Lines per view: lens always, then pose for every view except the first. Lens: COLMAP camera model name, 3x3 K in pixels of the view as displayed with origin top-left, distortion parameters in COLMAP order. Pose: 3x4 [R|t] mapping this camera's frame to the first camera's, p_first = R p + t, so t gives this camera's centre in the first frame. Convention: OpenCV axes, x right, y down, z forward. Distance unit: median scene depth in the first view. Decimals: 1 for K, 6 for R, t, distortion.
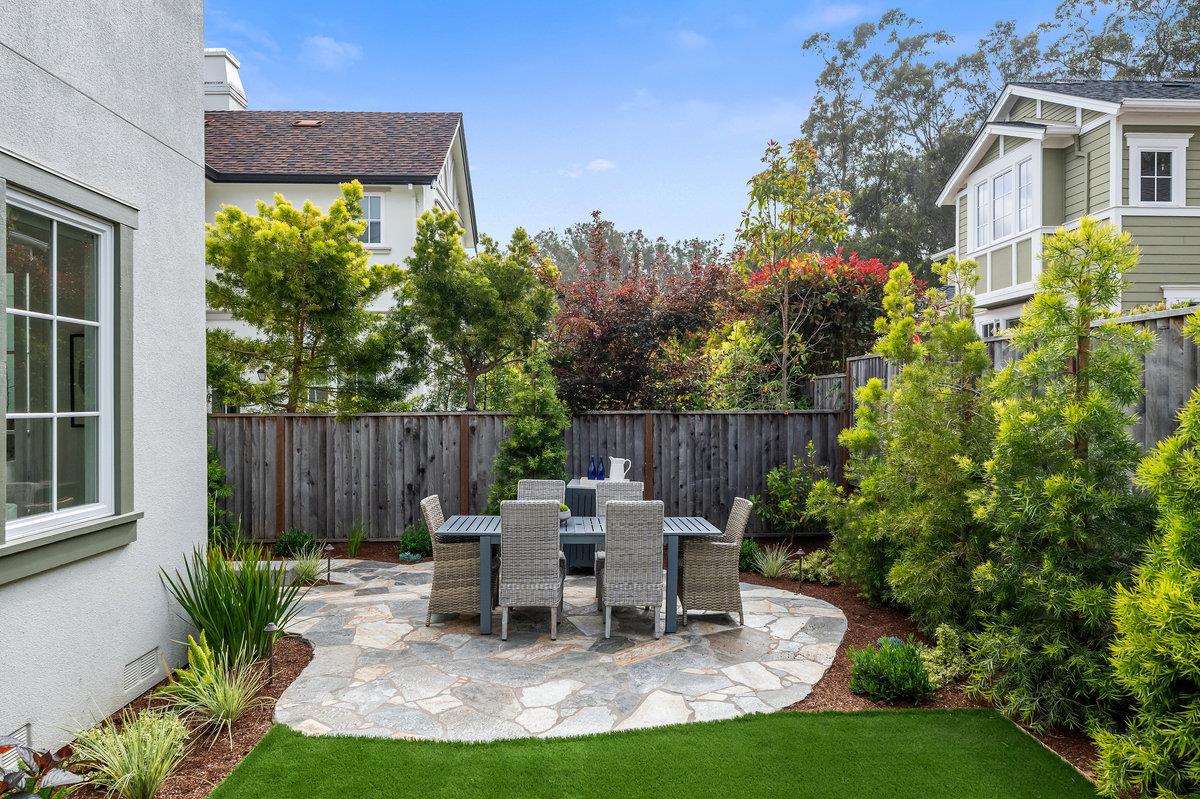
lens RADIAL K [[761.8, 0, 600.0], [0, 761.8, 399.5], [0, 0, 1]] dist [0.001989, 0.000443]
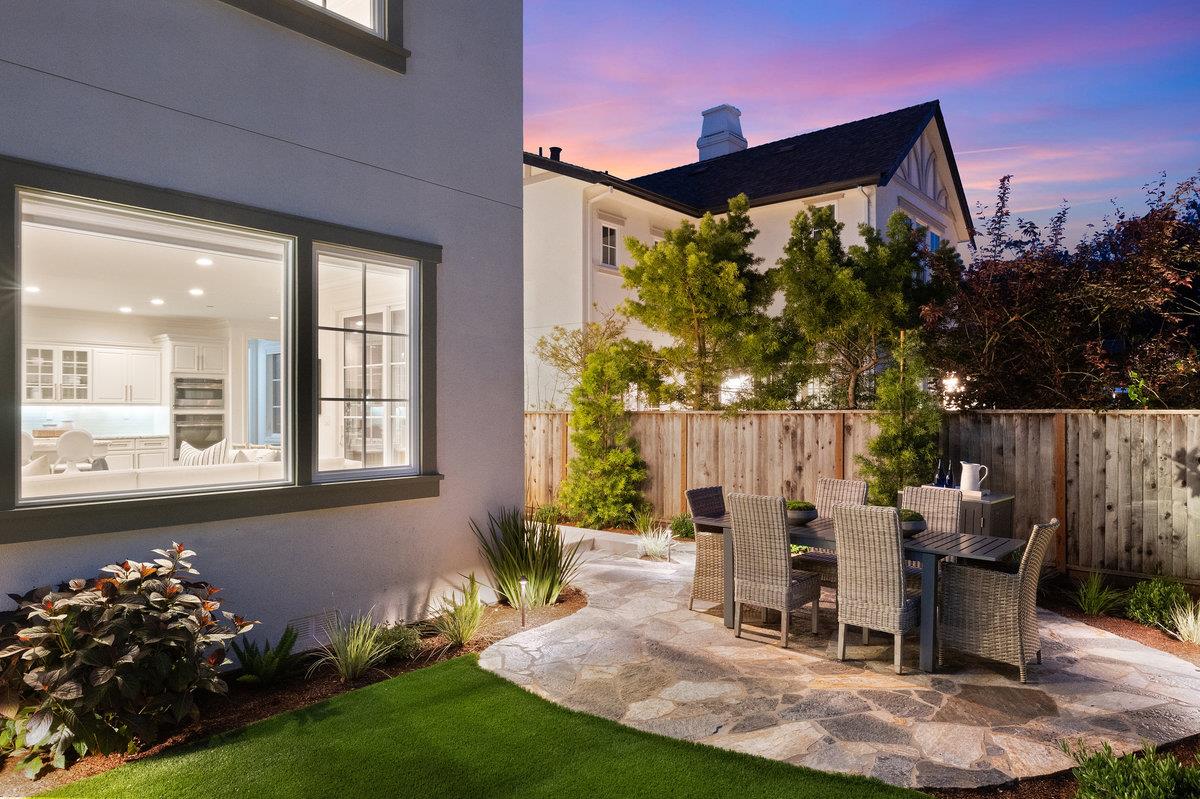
lens RADIAL K [[722.8, 0, 600.0], [0, 722.8, 399.5], [0, 0, 1]] dist [-0.001266, -0.000587]
pose [[0.747291, -0.006483, -0.664465, 0.204535], [-0.002014, 0.999926, -0.012020, 0.014277], [0.664494, 0.010321, 0.747222, 0.111110]]
